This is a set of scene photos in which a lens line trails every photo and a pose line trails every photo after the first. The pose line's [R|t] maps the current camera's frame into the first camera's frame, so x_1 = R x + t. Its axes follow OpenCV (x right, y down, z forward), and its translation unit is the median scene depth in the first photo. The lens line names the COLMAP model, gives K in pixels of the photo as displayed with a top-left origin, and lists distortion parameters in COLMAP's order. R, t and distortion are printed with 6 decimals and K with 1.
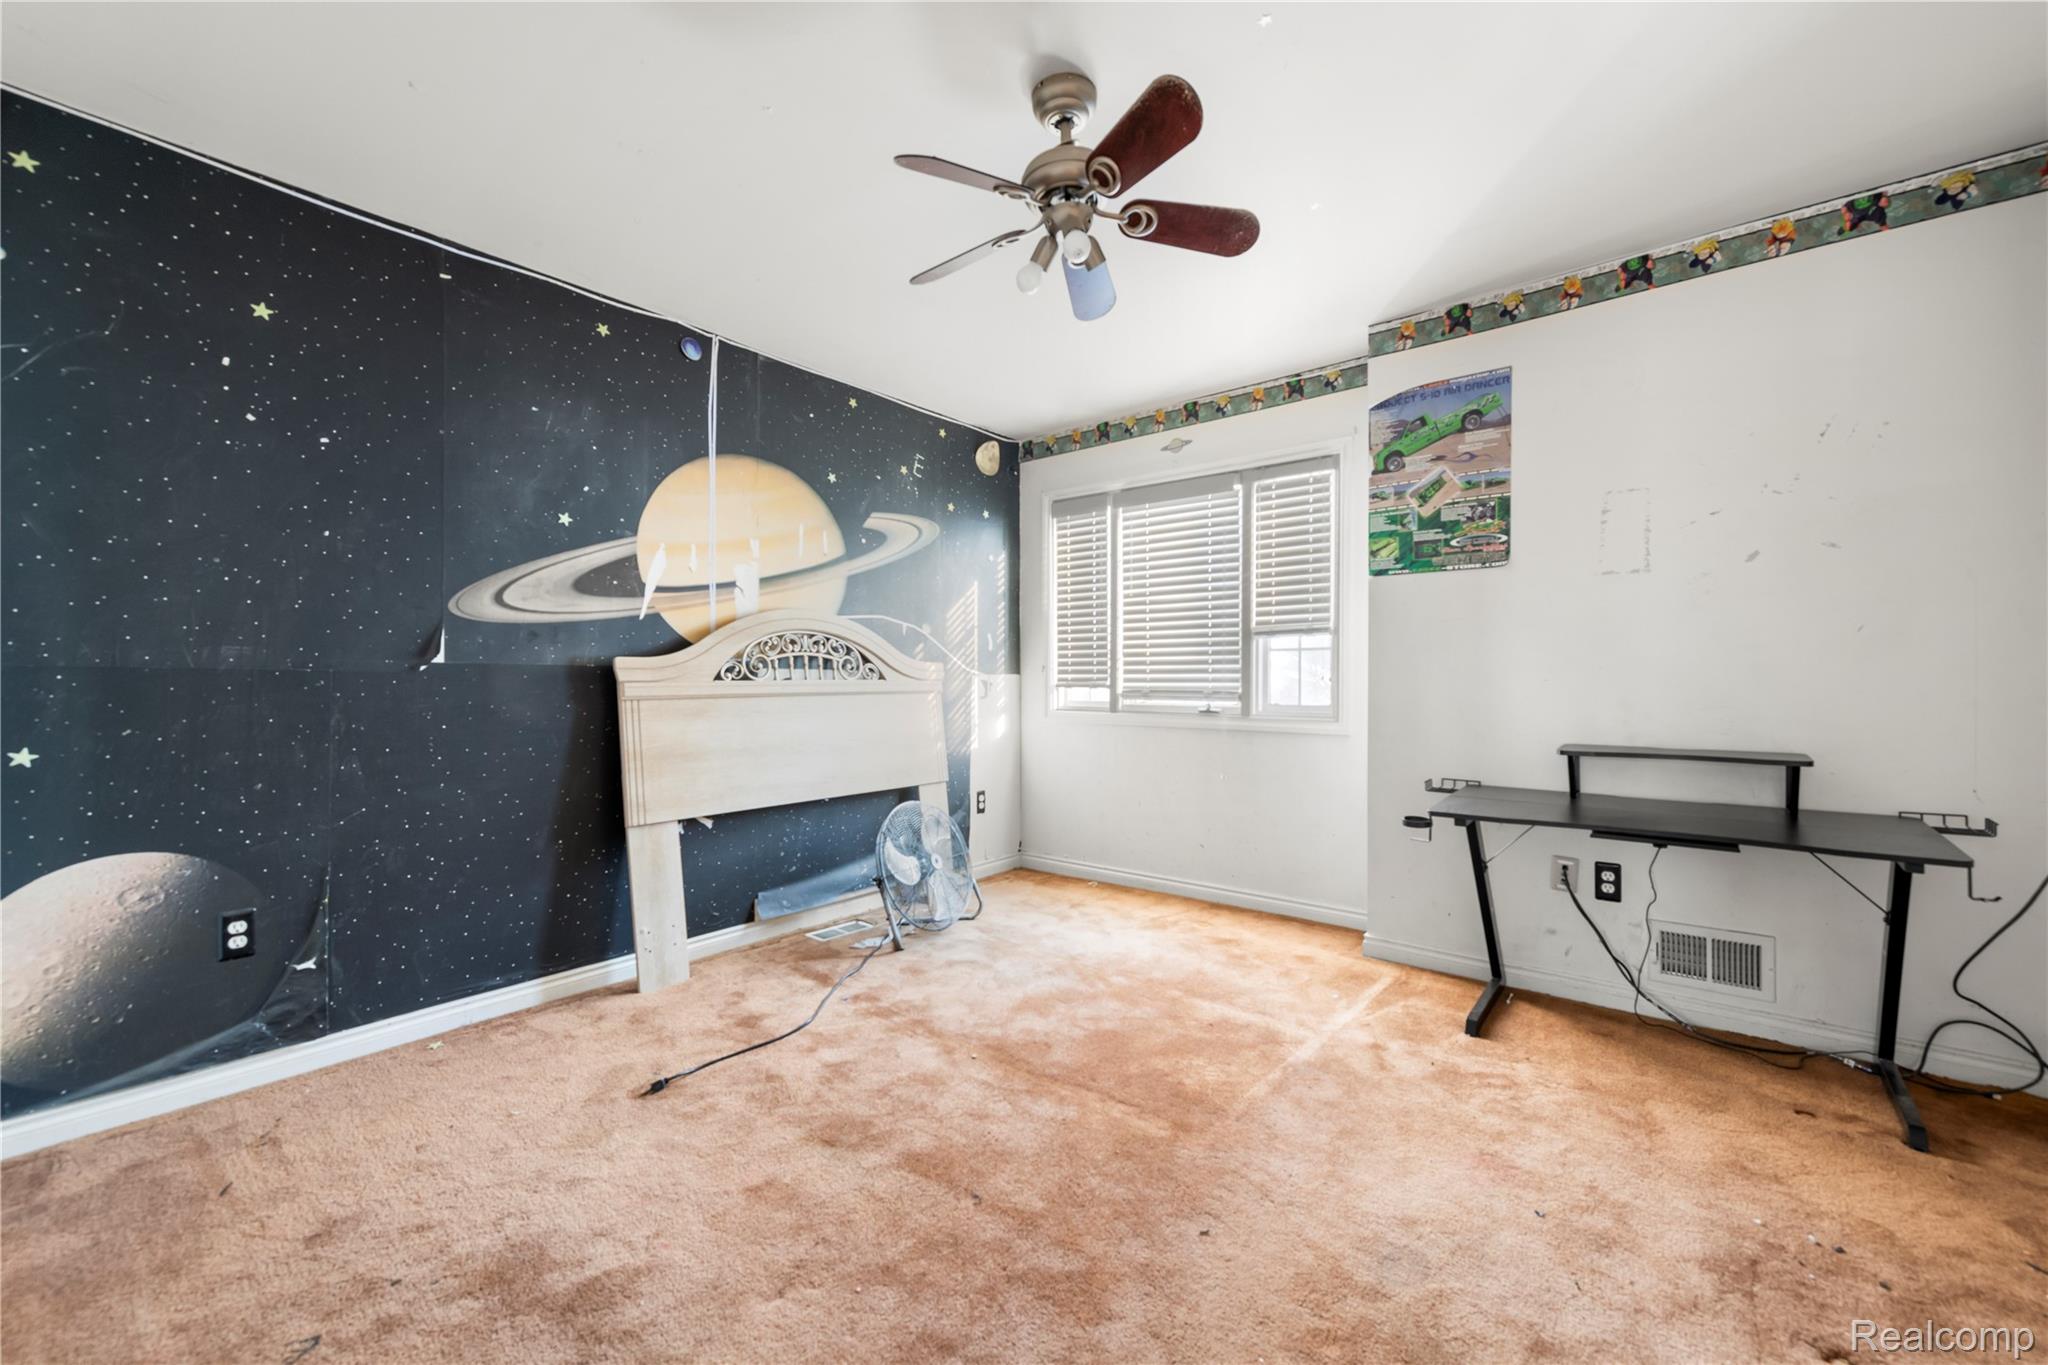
lens RADIAL K [[833.3, 0, 1034.4], [0, 833.3, 680.5], [0, 0, 1]] dist [0.003654, -0.000427]
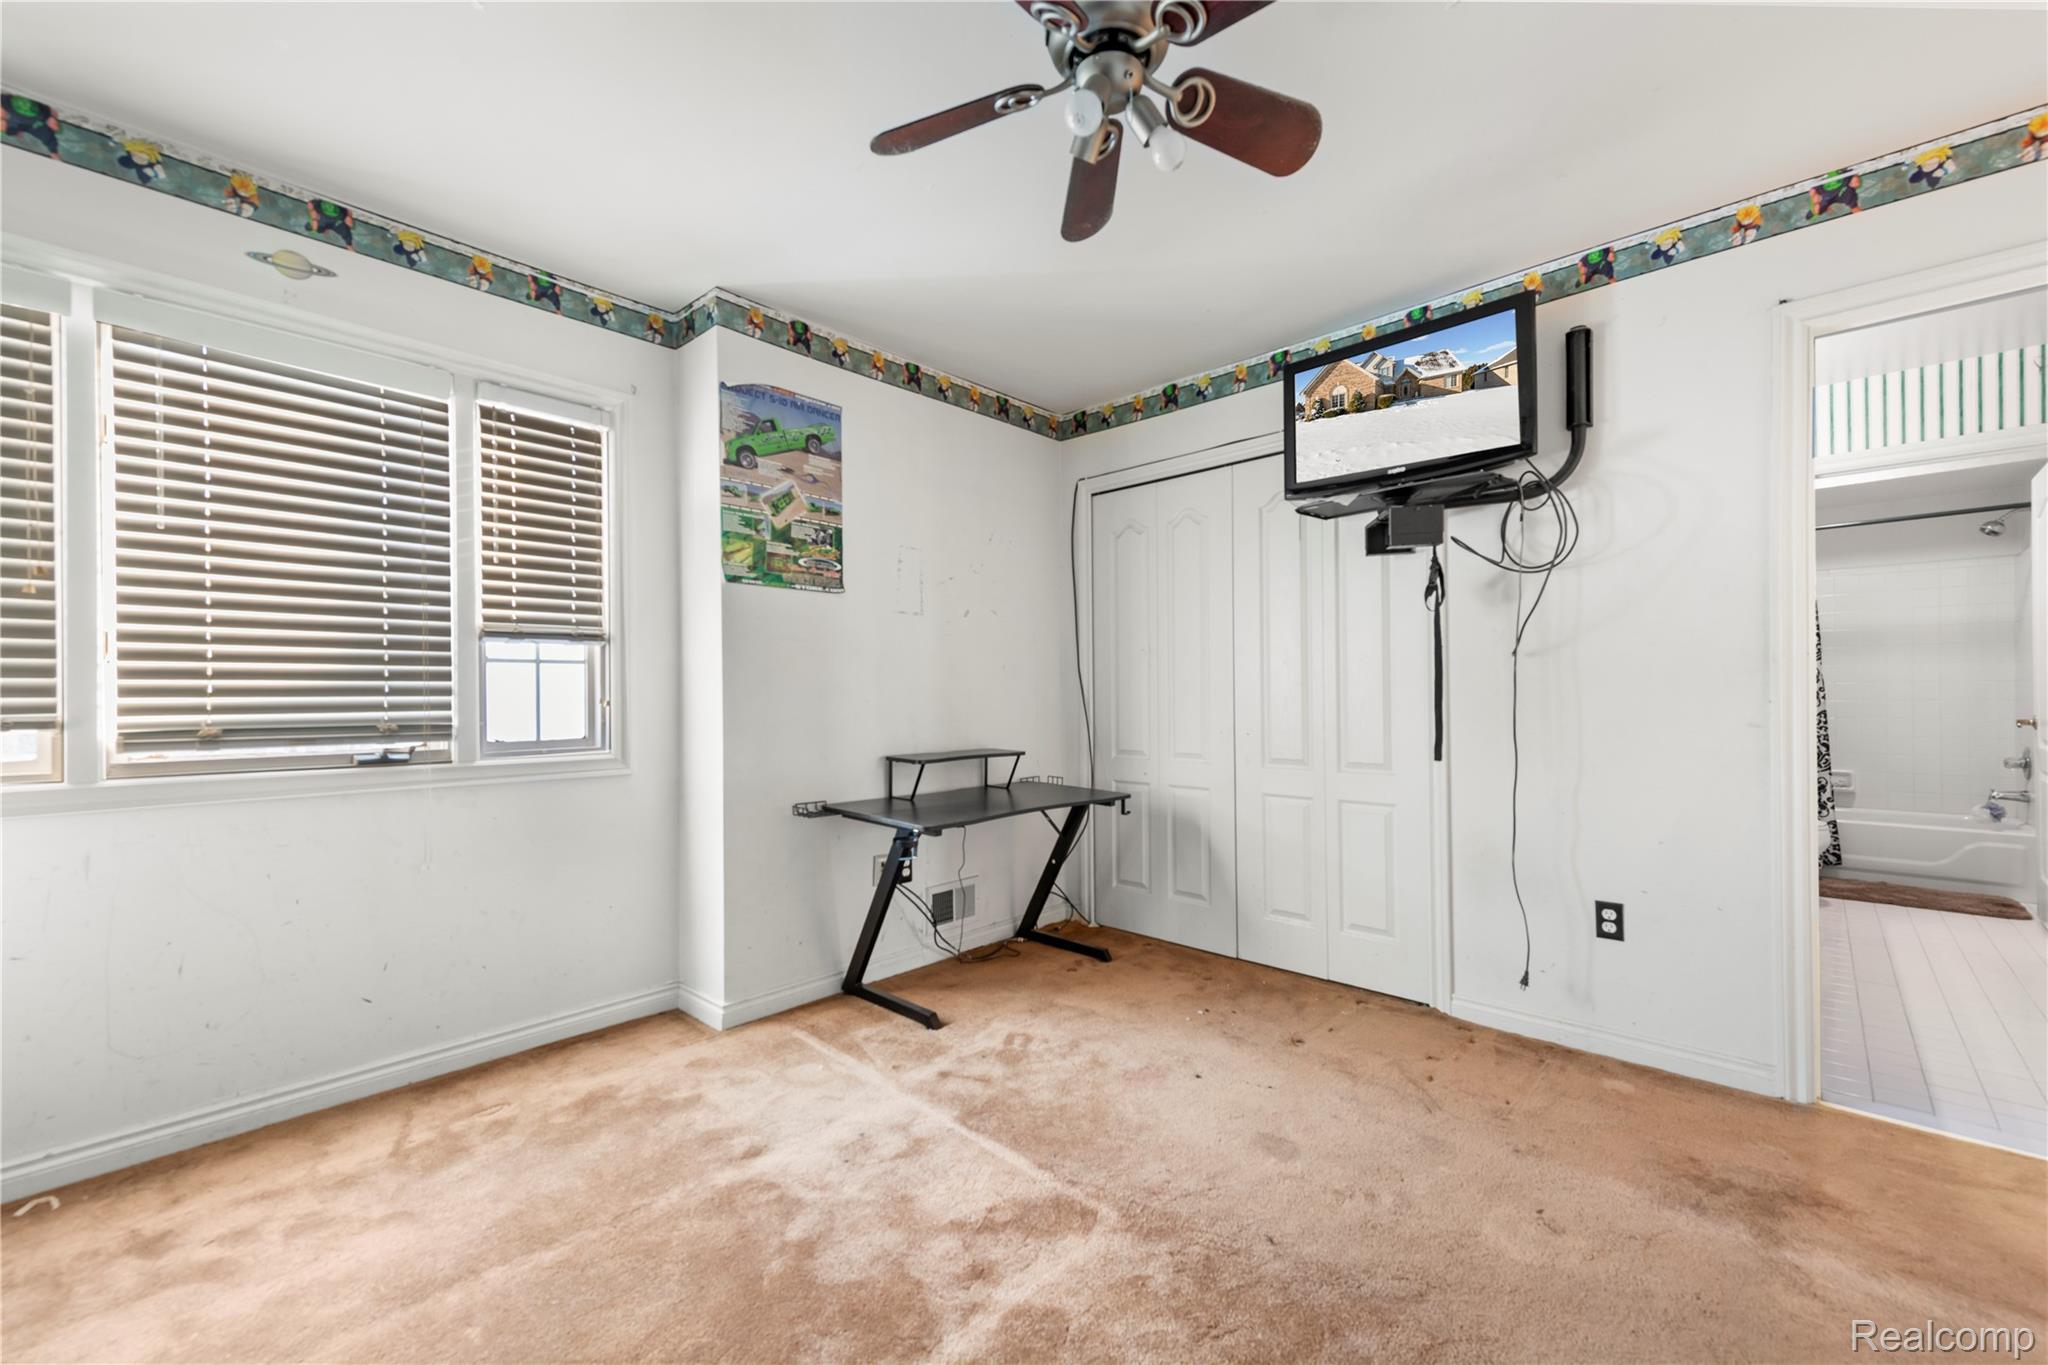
lens RADIAL K [[833.3, 0, 1034.6], [0, 833.3, 690.6], [0, 0, 1]] dist [0.003654, -0.000427]
pose [[0.031859, 0.005886, 0.999475, -0.463599], [0.008585, 0.999944, -0.006162, -0.005503], [-0.999456, 0.008777, 0.031806, 0.692261]]
